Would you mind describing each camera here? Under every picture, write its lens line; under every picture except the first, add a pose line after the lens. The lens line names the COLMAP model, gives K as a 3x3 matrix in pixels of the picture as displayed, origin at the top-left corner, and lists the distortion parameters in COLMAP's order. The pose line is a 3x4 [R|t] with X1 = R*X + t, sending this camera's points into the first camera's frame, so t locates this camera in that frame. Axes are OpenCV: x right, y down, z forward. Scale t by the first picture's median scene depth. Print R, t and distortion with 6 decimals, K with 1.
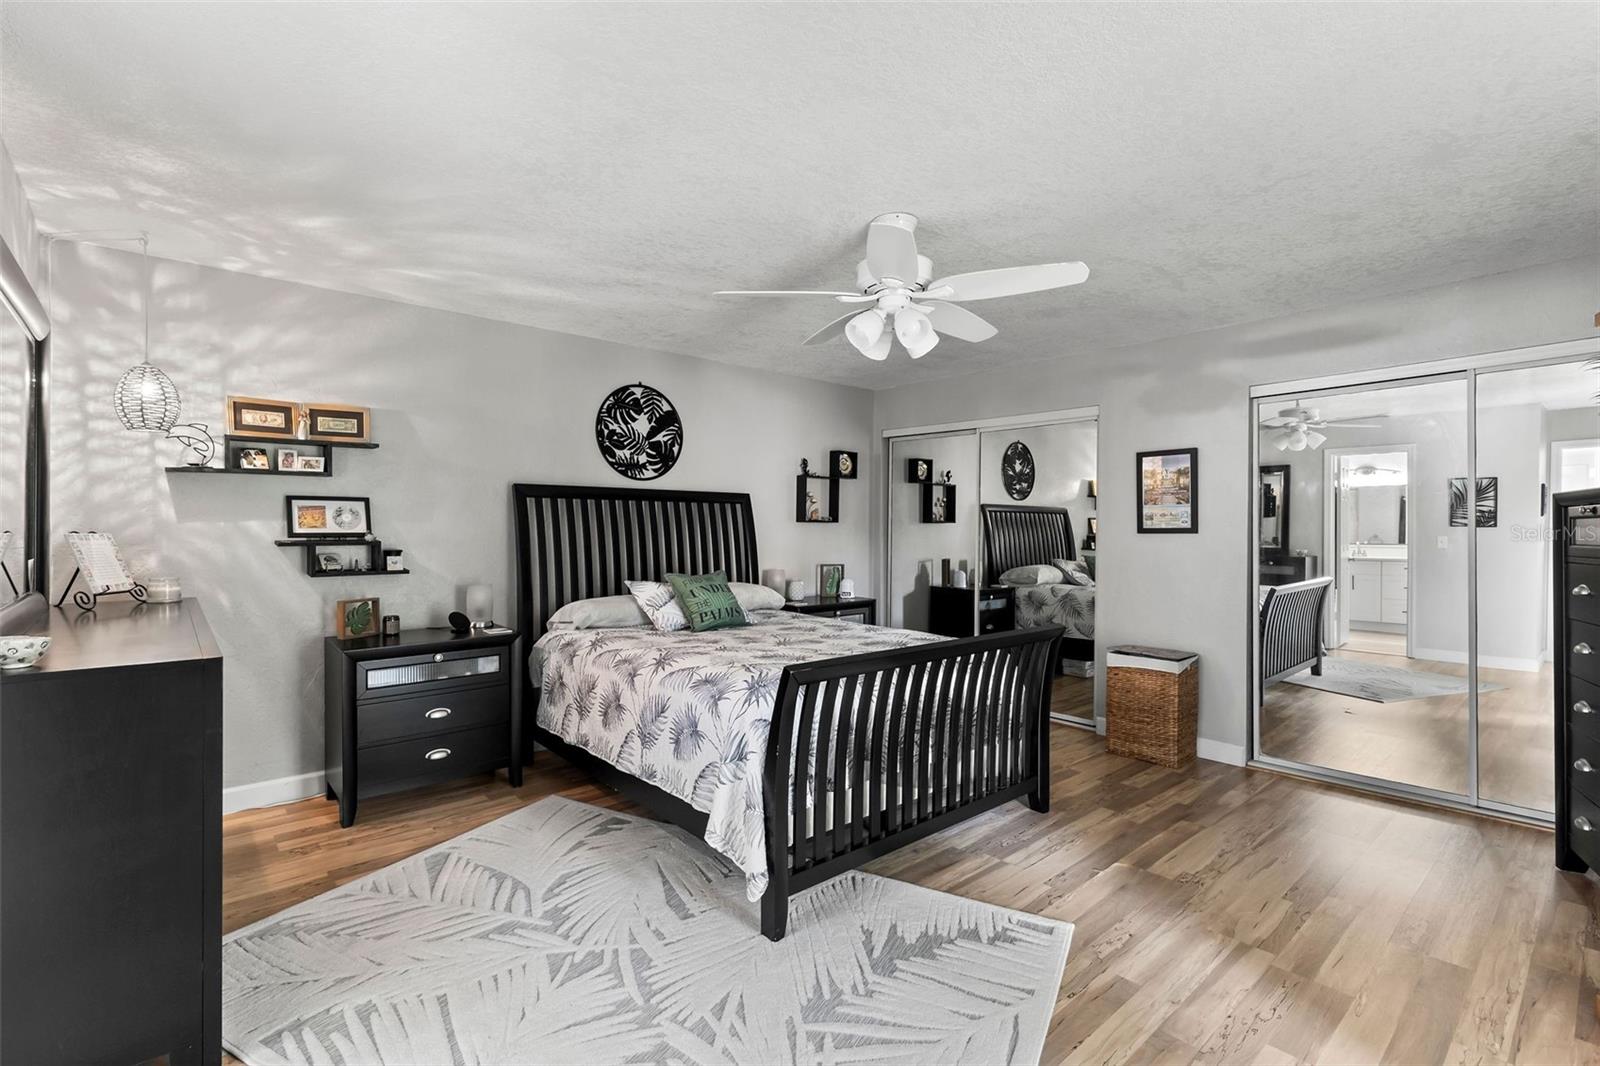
lens RADIAL K [[722.6, 0, 794.8], [0, 722.6, 532.0], [0, 0, 1]] dist [0.007117, -0.002424]
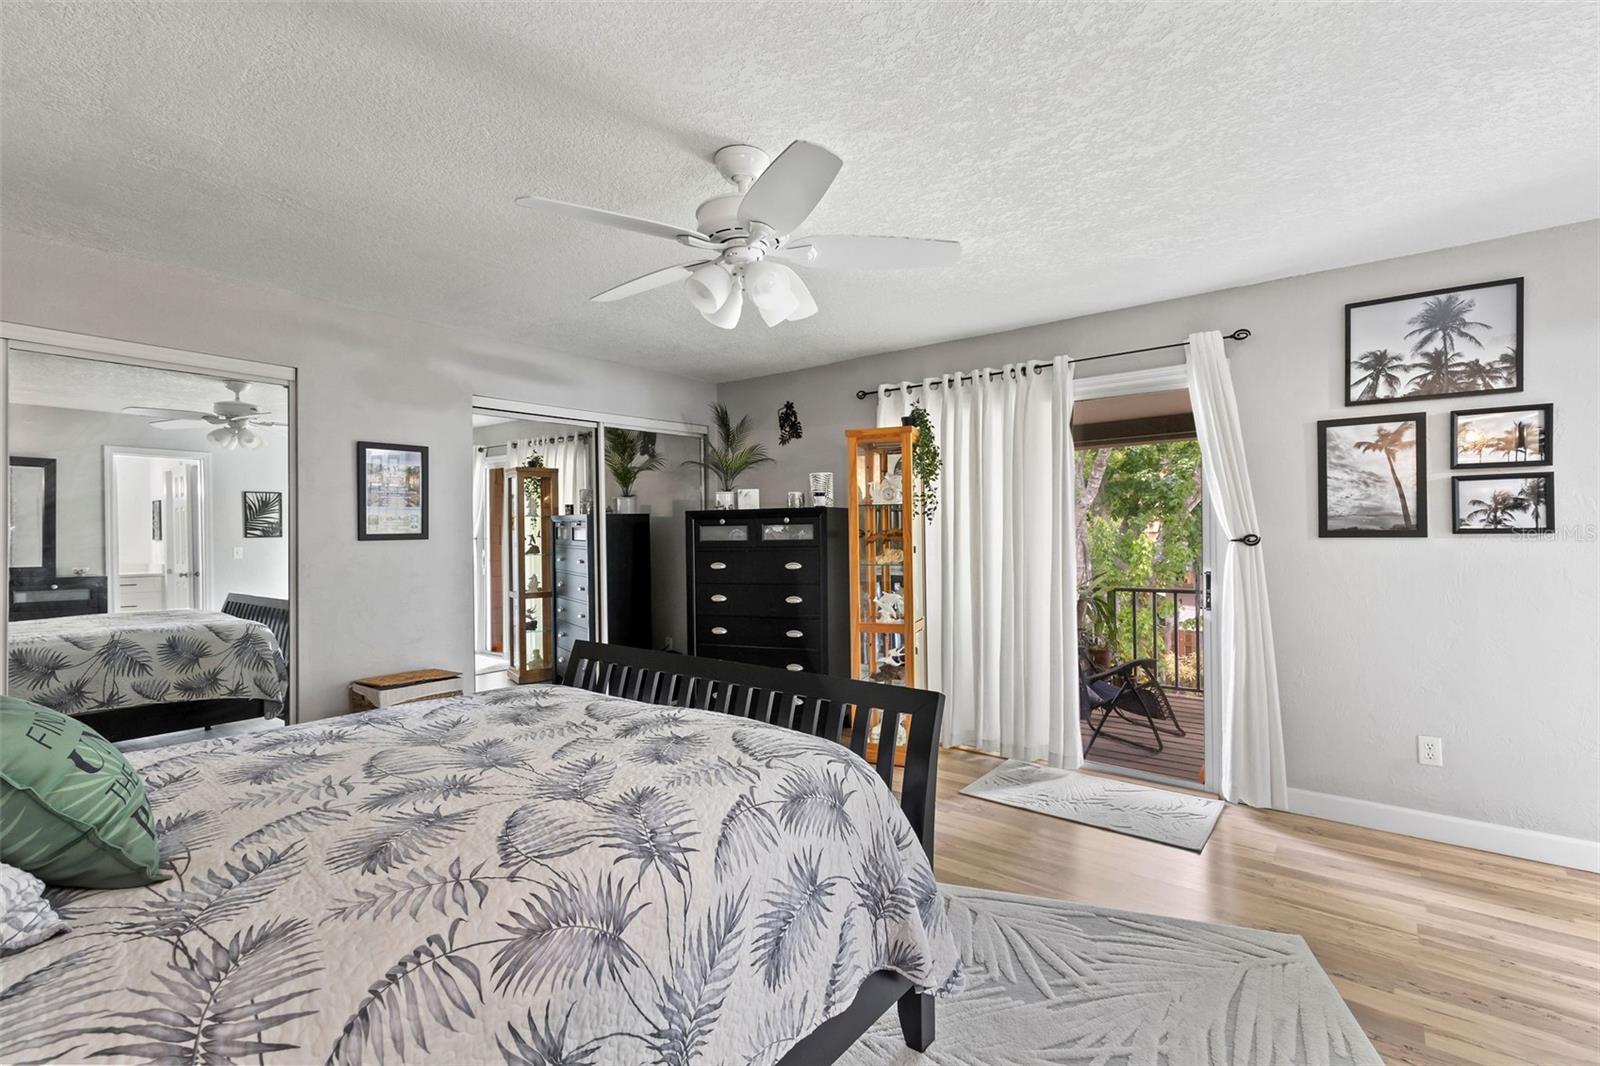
lens RADIAL K [[722.6, 0, 787.6], [0, 722.6, 543.8], [0, 0, 1]] dist [0.007117, -0.002424]
pose [[-0.185111, -0.011256, 0.982653, -0.400671], [0.017502, 0.999738, 0.014749, 0.001518], [-0.982562, 0.019928, -0.184865, 0.663250]]
